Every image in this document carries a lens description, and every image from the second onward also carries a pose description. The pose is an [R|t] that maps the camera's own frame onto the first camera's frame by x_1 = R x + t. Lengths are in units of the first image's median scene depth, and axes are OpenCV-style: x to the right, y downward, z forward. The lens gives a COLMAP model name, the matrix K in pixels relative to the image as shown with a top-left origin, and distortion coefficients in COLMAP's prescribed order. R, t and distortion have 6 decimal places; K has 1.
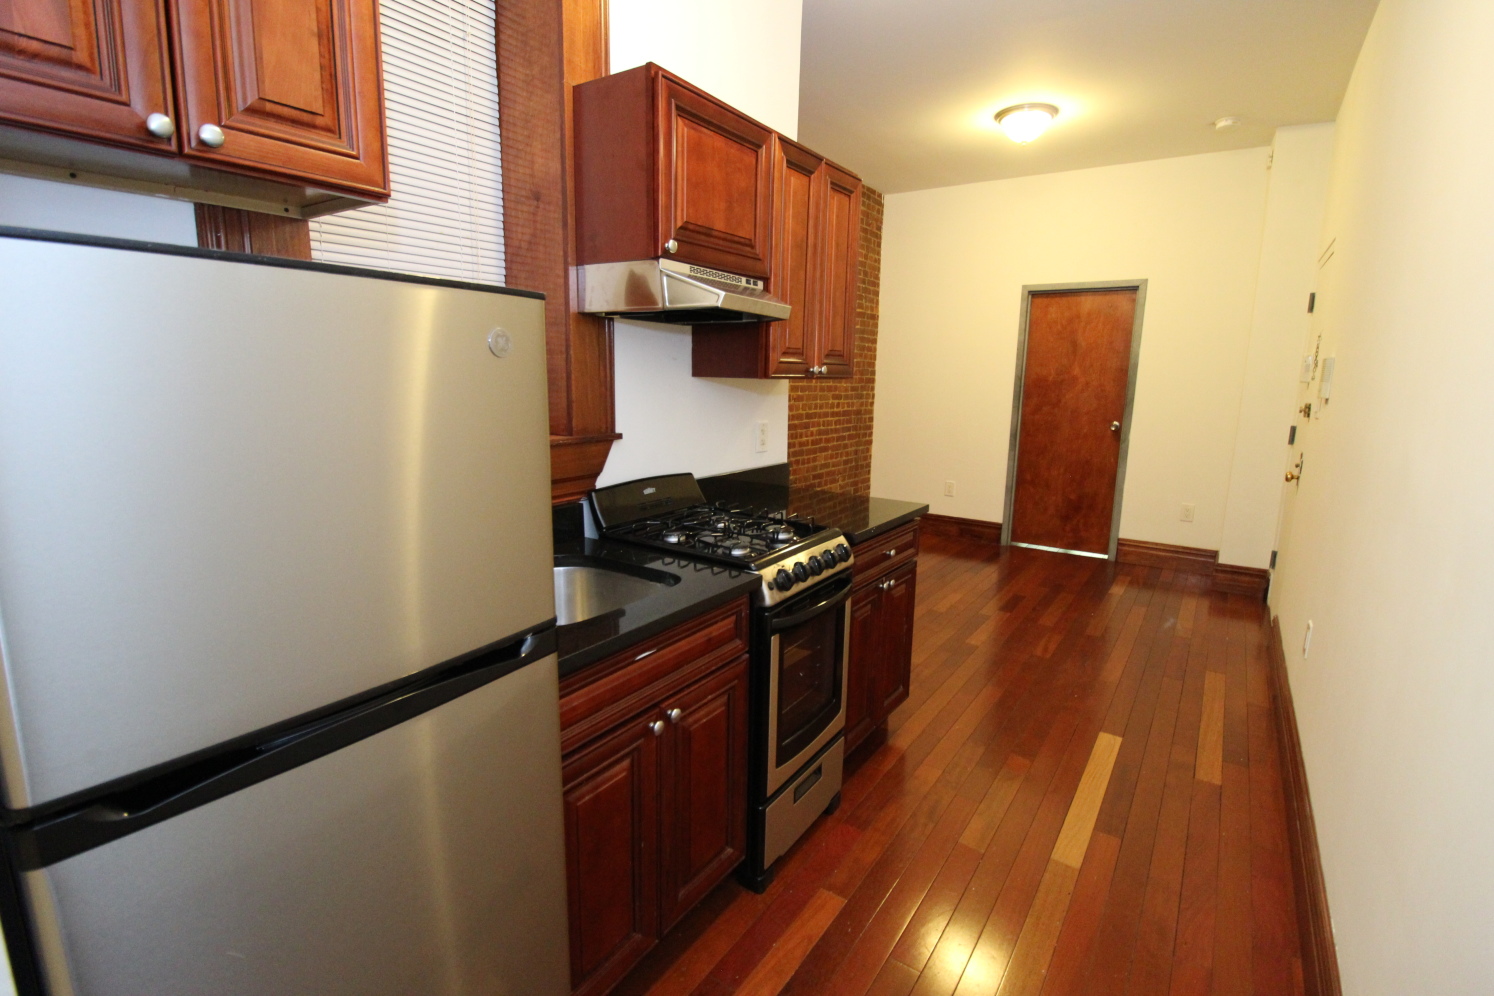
lens RADIAL K [[699.1, 0, 754.0], [0, 699.1, 498.1], [0, 0, 1]] dist [-0.014972, -0.004209]
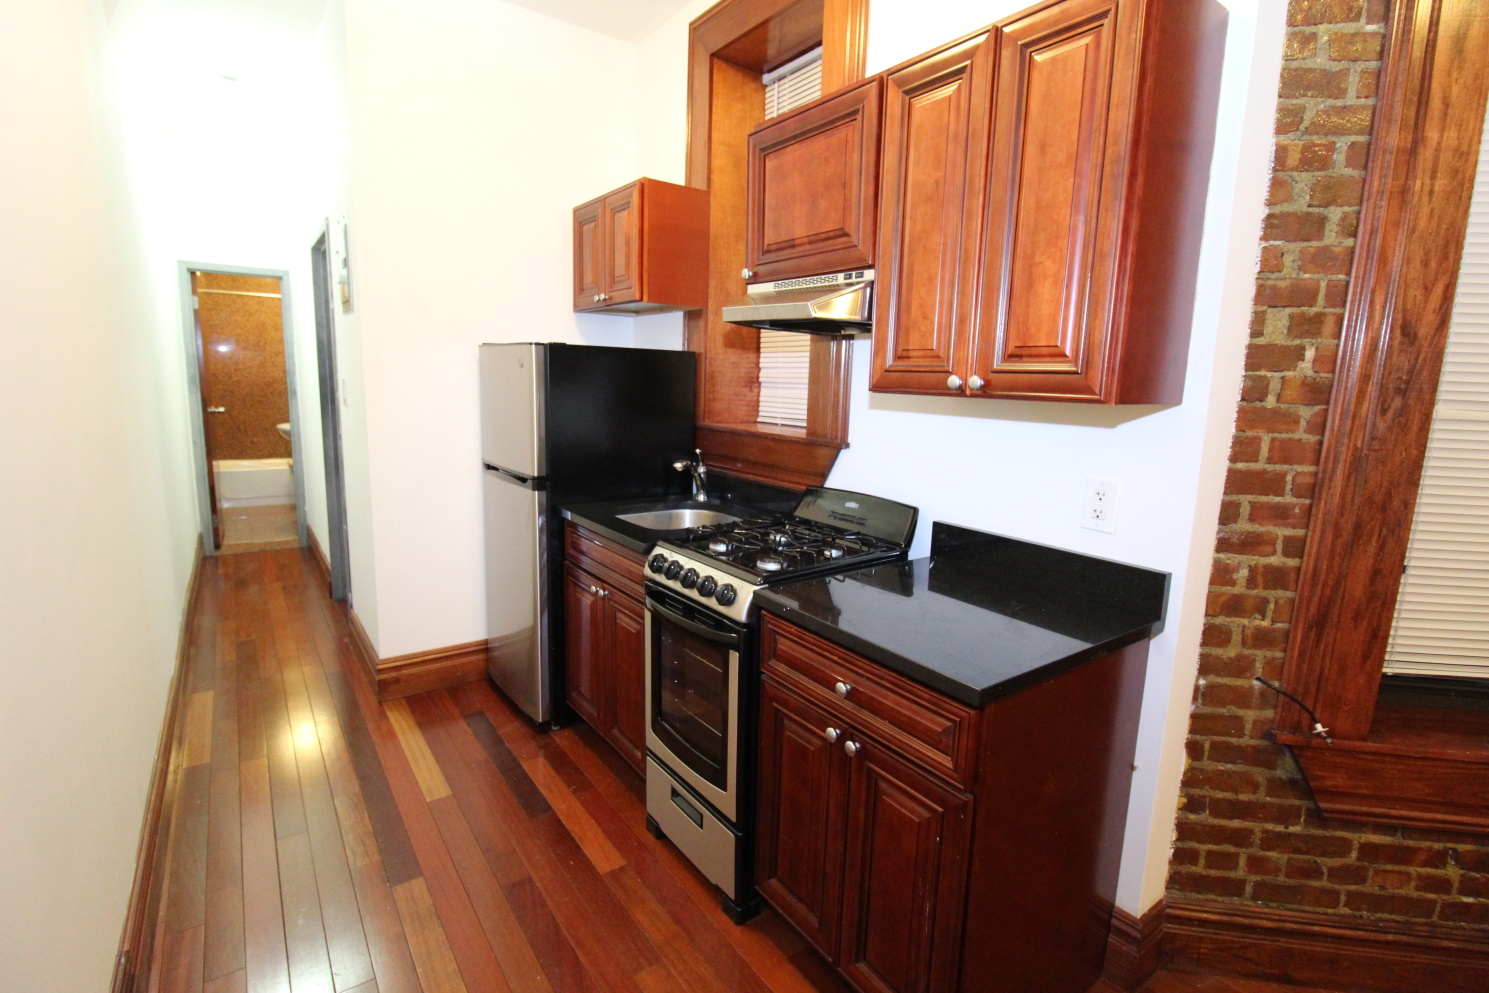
lens RADIAL K [[696.8, 0, 742.3], [0, 696.8, 492.4], [0, 0, 1]] dist [-0.014972, -0.004209]
pose [[-0.340219, 0.131578, -0.931095, 0.336925], [-0.201215, 0.957042, 0.208768, -0.082789], [0.918566, 0.258377, -0.299128, 0.474050]]
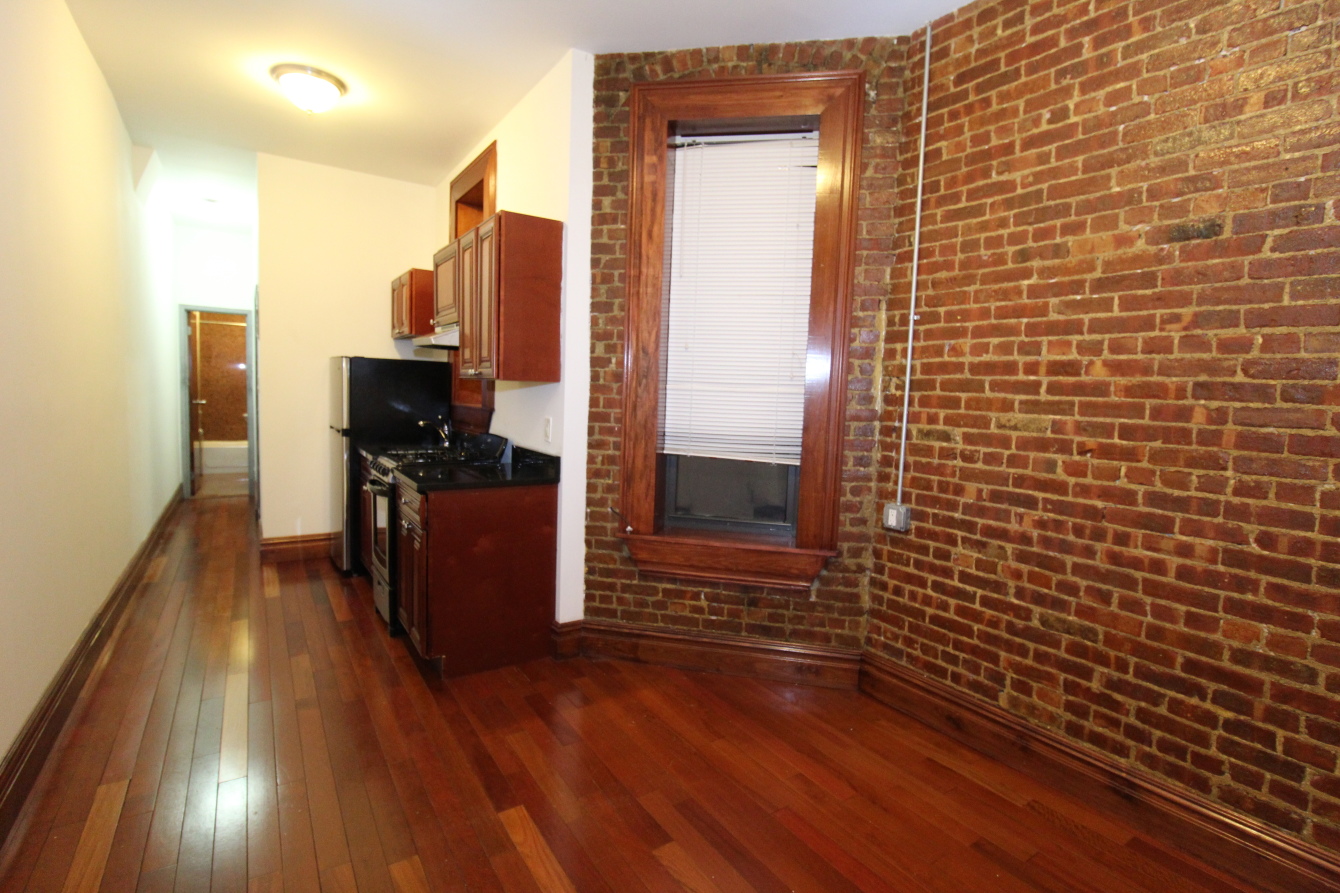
lens RADIAL K [[627.0, 0, 678.6], [0, 627.0, 449.0], [0, 0, 1]] dist [-0.014972, -0.004209]
pose [[-0.365526, 0.053293, -0.929274, 0.528332], [-0.210580, 0.967740, 0.138330, -0.140999], [0.906668, 0.246250, -0.342511, 0.882364]]
